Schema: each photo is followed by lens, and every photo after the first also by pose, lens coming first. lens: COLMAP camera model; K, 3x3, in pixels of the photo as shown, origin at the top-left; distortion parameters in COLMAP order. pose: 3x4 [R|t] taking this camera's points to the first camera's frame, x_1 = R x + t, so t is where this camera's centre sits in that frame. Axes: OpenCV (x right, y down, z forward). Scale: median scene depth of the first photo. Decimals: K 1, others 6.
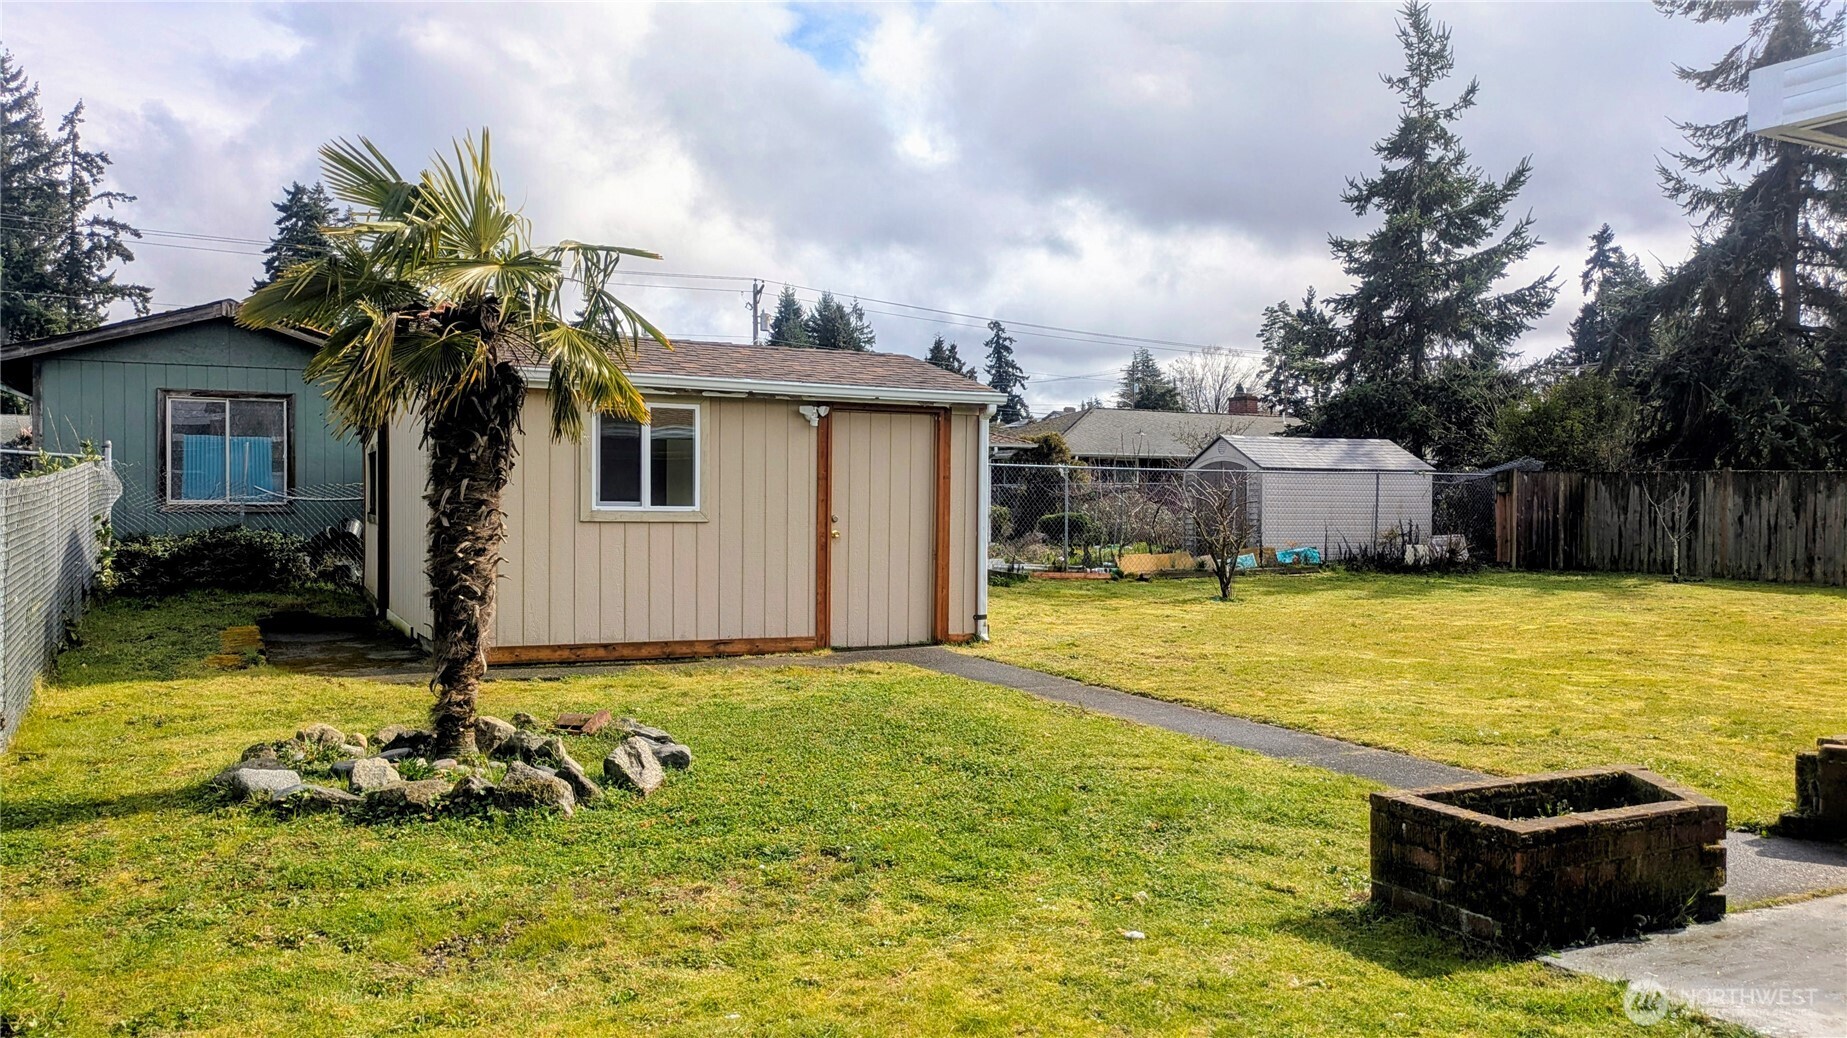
lens RADIAL K [[1363.3, 0, 922.8], [0, 1363.3, 530.8], [0, 0, 1]] dist [0.062385, -0.060262]
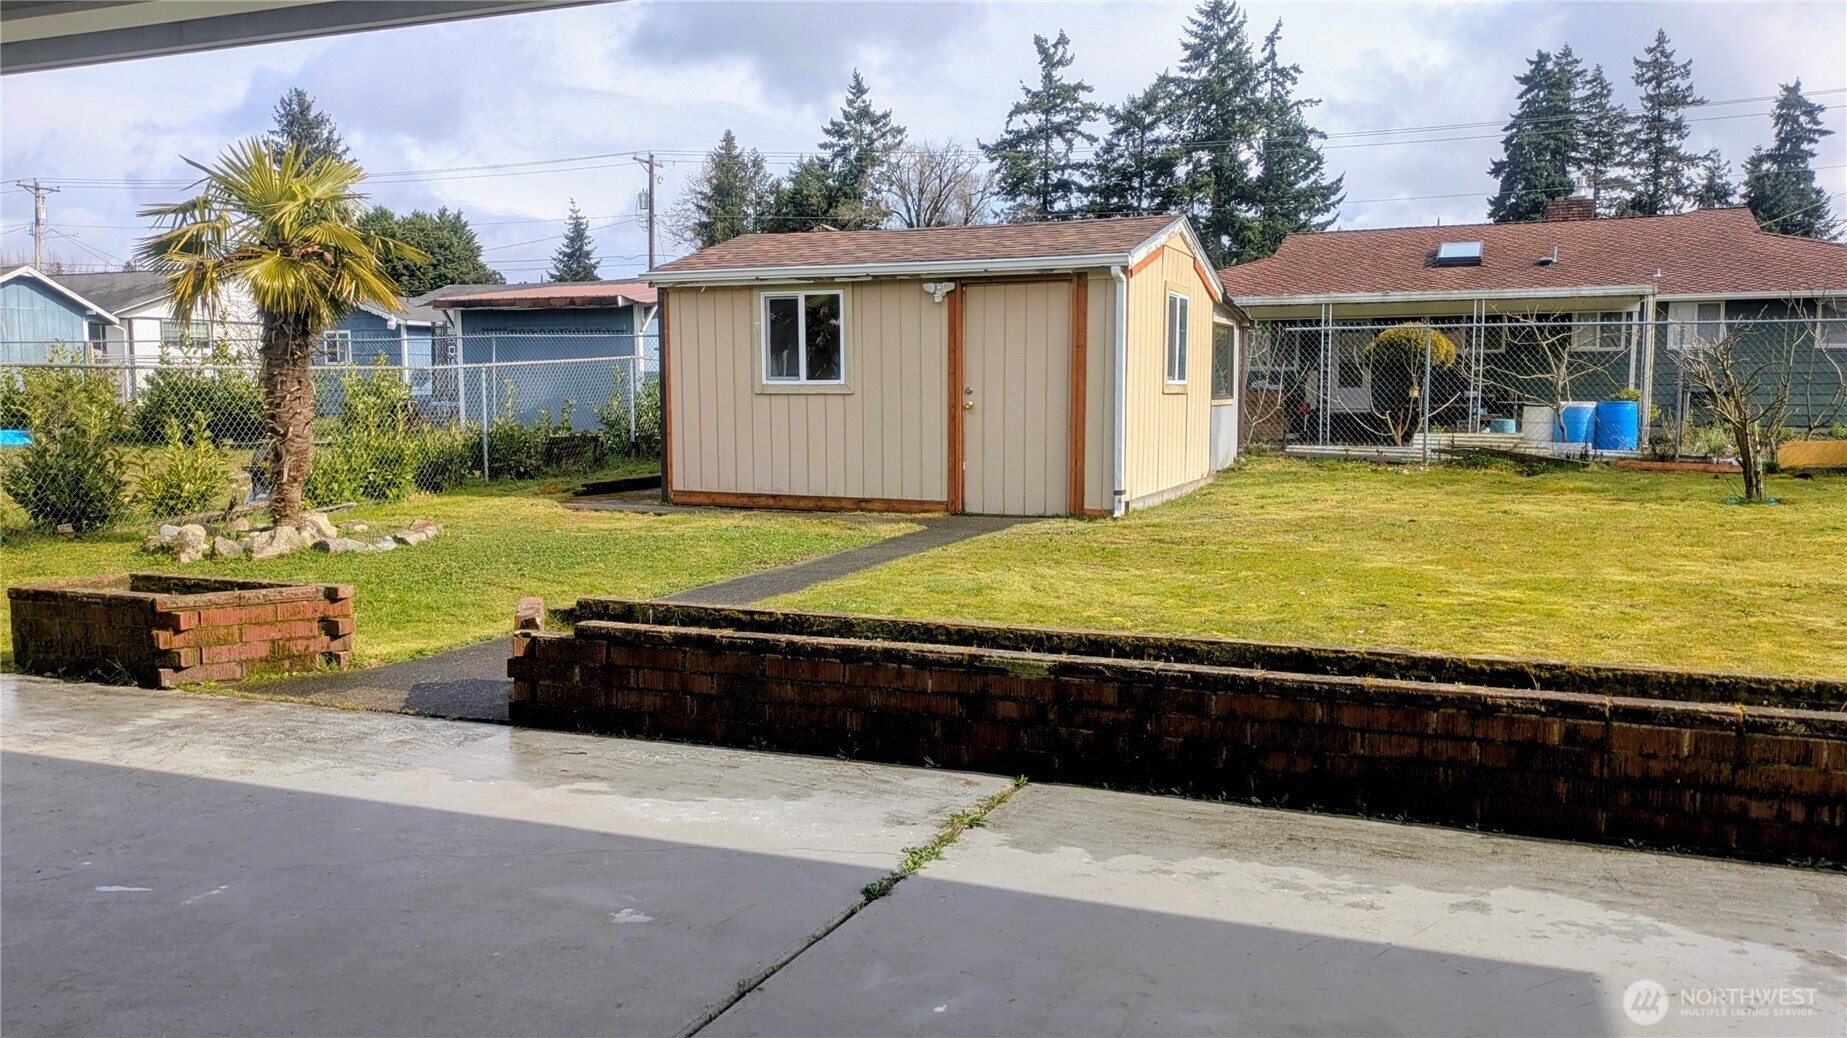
lens RADIAL K [[1432.4, 0, 921.4], [0, 1432.4, 535.9], [0, 0, 1]] dist [0.012667, 0.002397]
pose [[0.641083, 0.069063, -0.764358, 0.760462], [-0.006286, 0.996382, 0.084755, 0.009751], [0.767446, -0.049531, 0.639198, 0.264831]]
